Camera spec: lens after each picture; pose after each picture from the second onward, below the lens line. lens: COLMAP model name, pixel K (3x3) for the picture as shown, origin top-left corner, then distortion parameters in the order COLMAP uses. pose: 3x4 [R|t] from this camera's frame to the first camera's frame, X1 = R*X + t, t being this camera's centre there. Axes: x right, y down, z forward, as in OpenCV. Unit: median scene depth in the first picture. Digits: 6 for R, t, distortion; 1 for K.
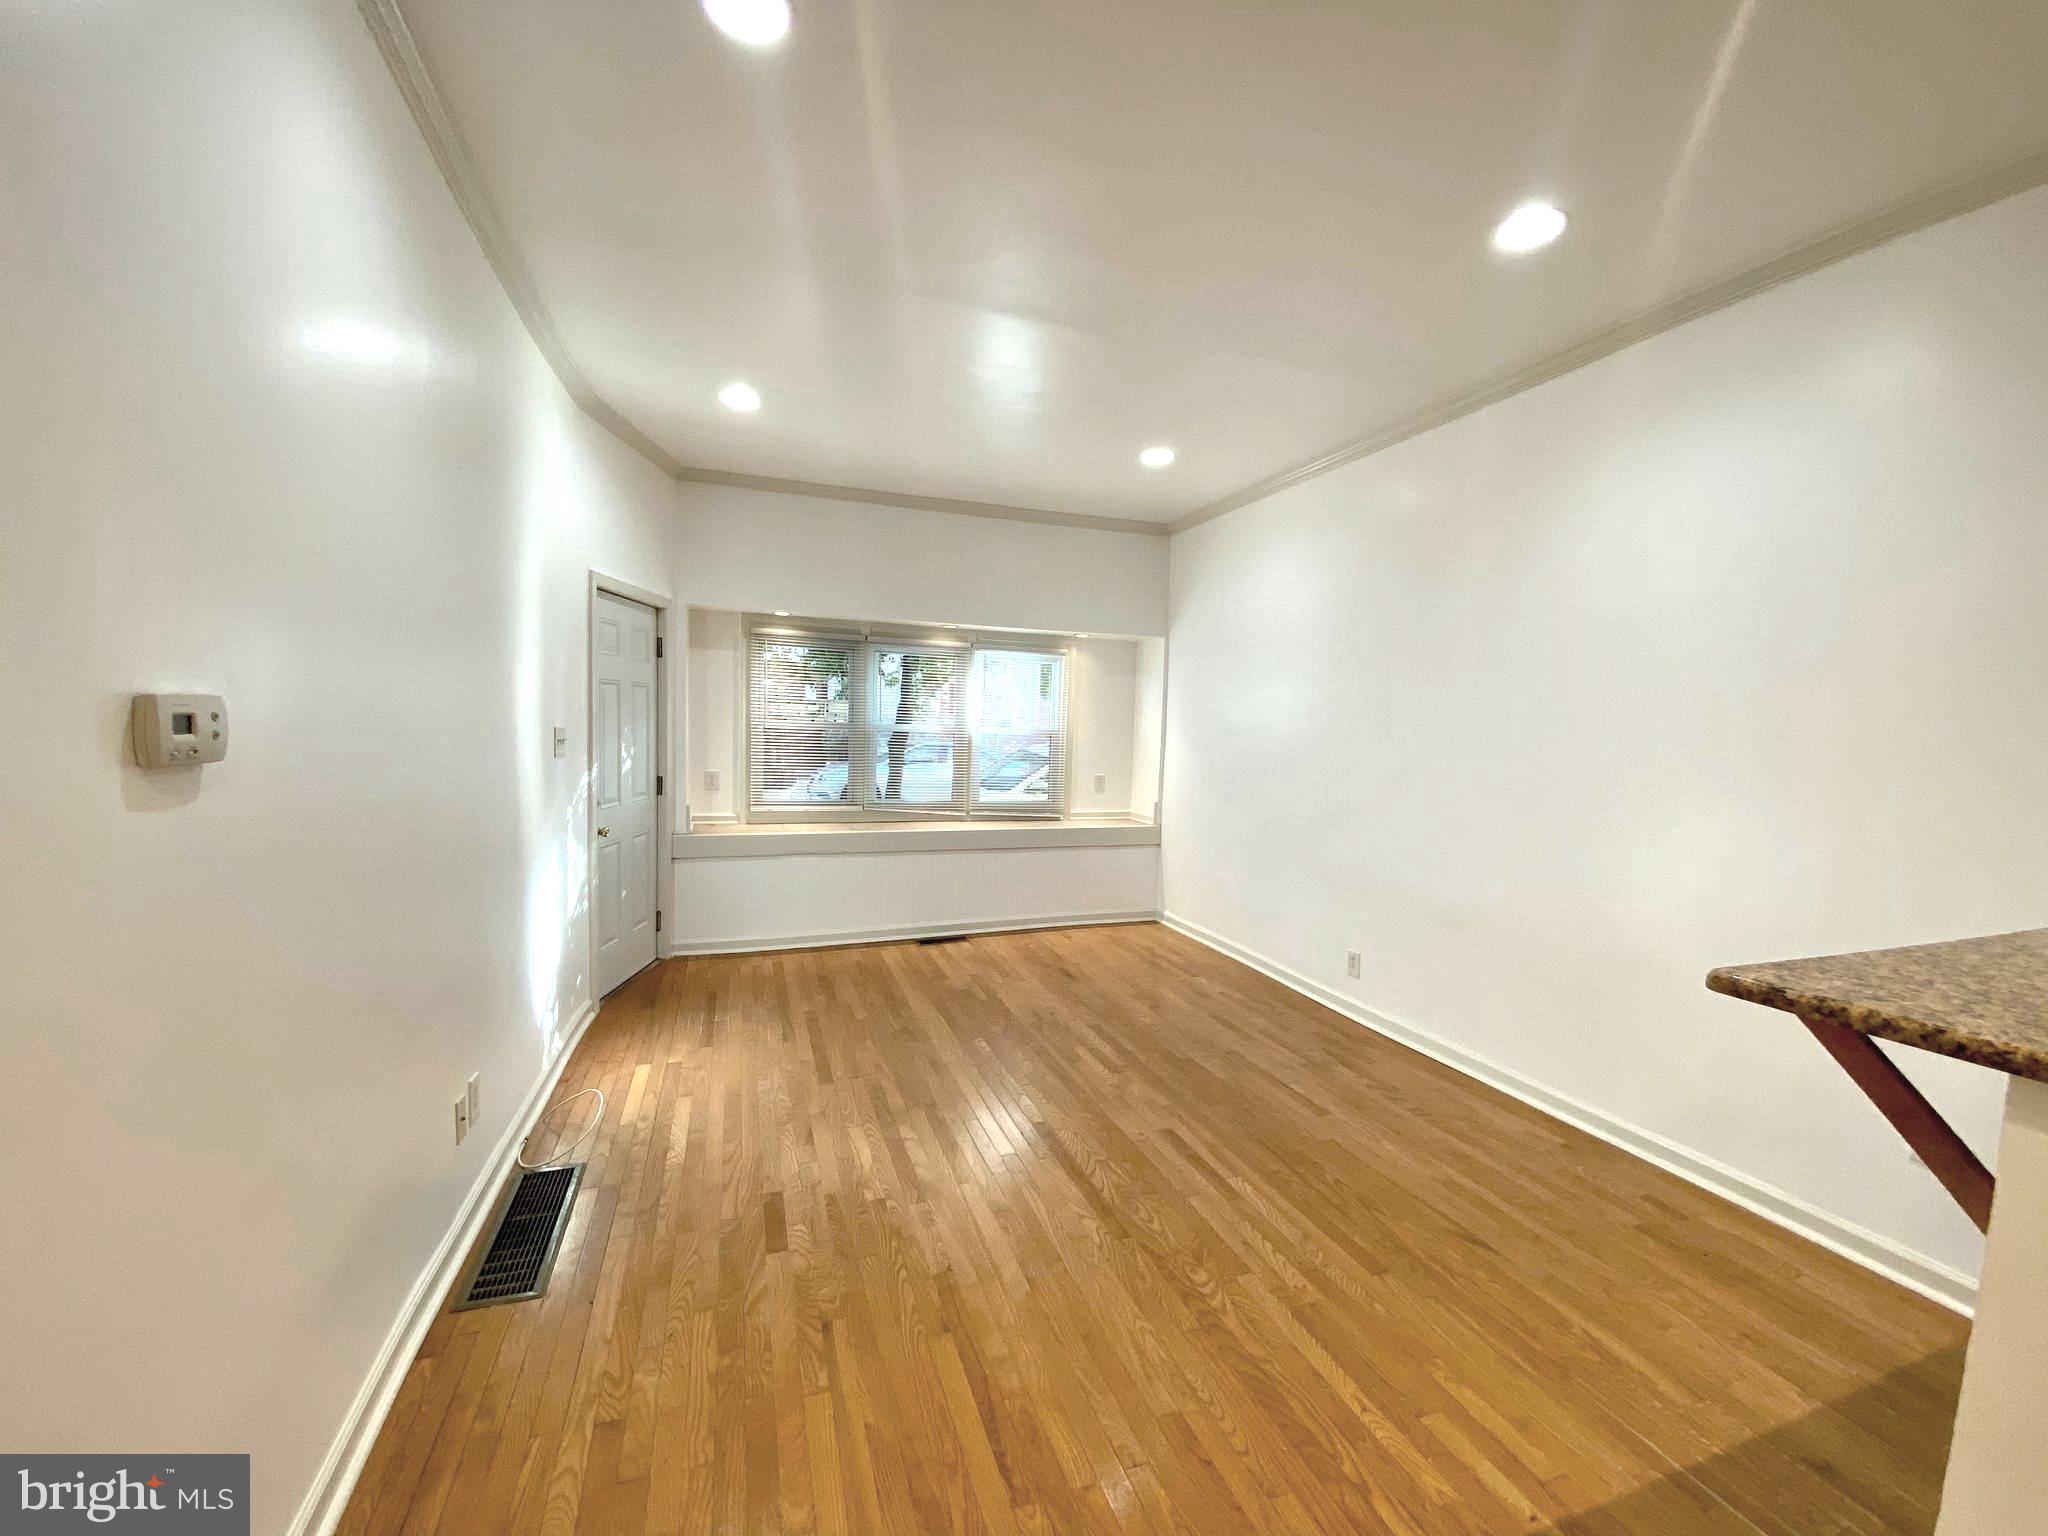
lens RADIAL K [[825.8, 0, 1039.7], [0, 825.8, 768.8], [0, 0, 1]] dist [0.009115, -0.000082]
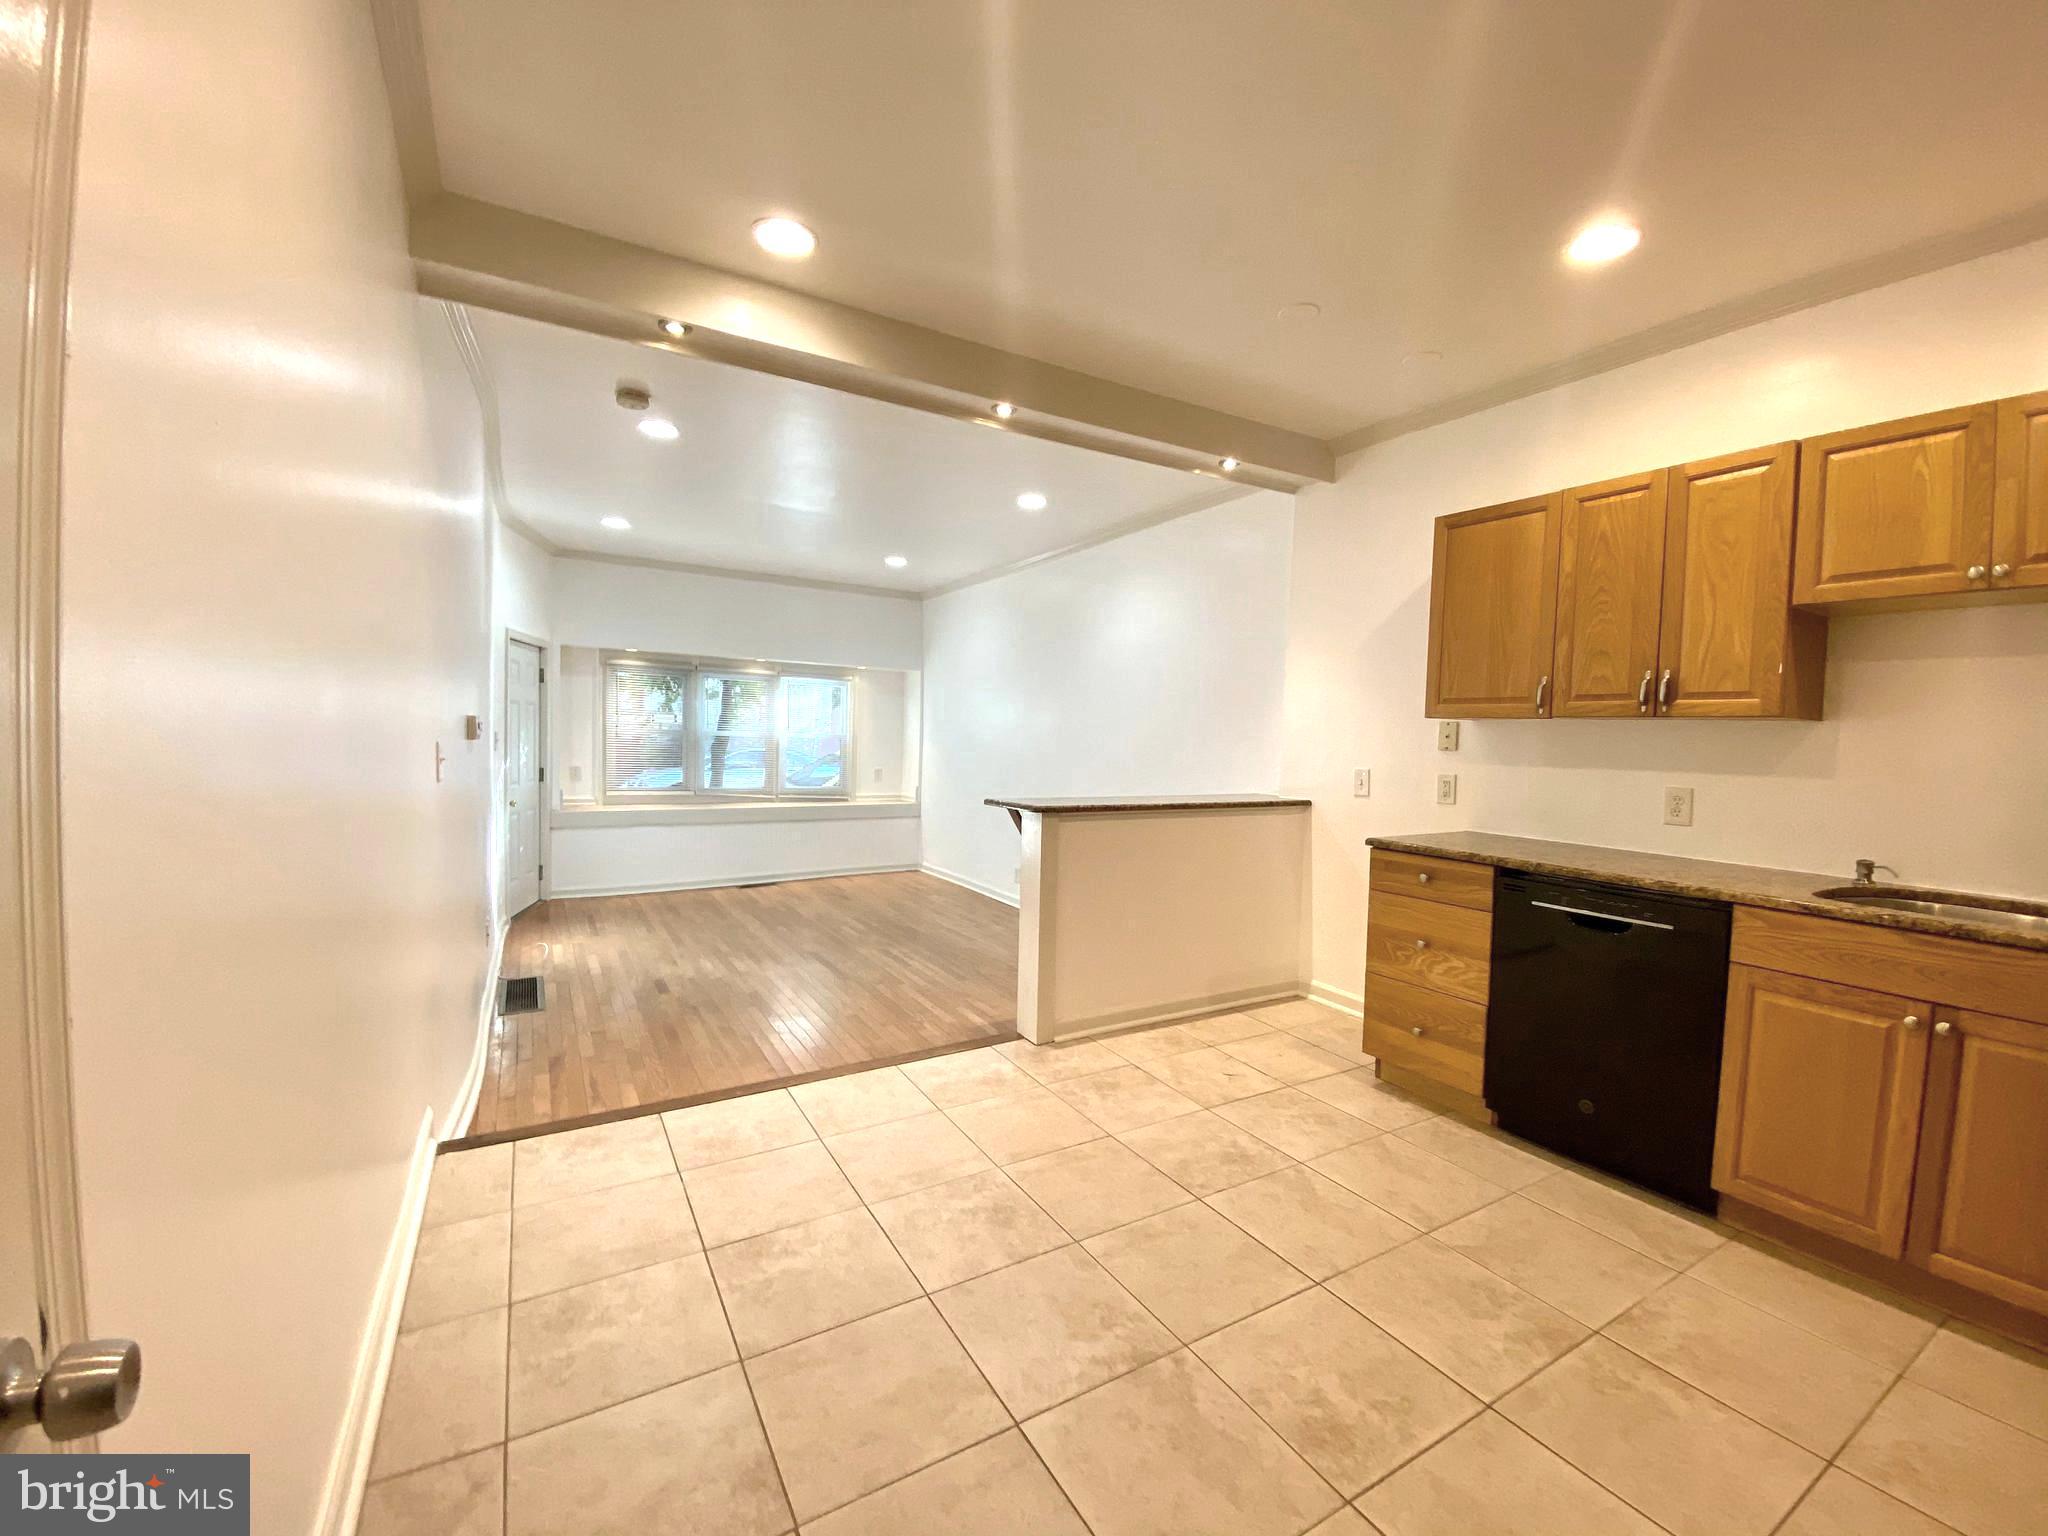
lens RADIAL K [[825.8, 0, 1039.7], [0, 825.8, 768.8], [0, 0, 1]] dist [0.009115, -0.000082]
pose [[0.979159, -0.010557, 0.202821, 0.077782], [0.012993, 0.999859, -0.010682, 0.036068], [-0.202680, 0.013095, 0.979157, -0.533081]]
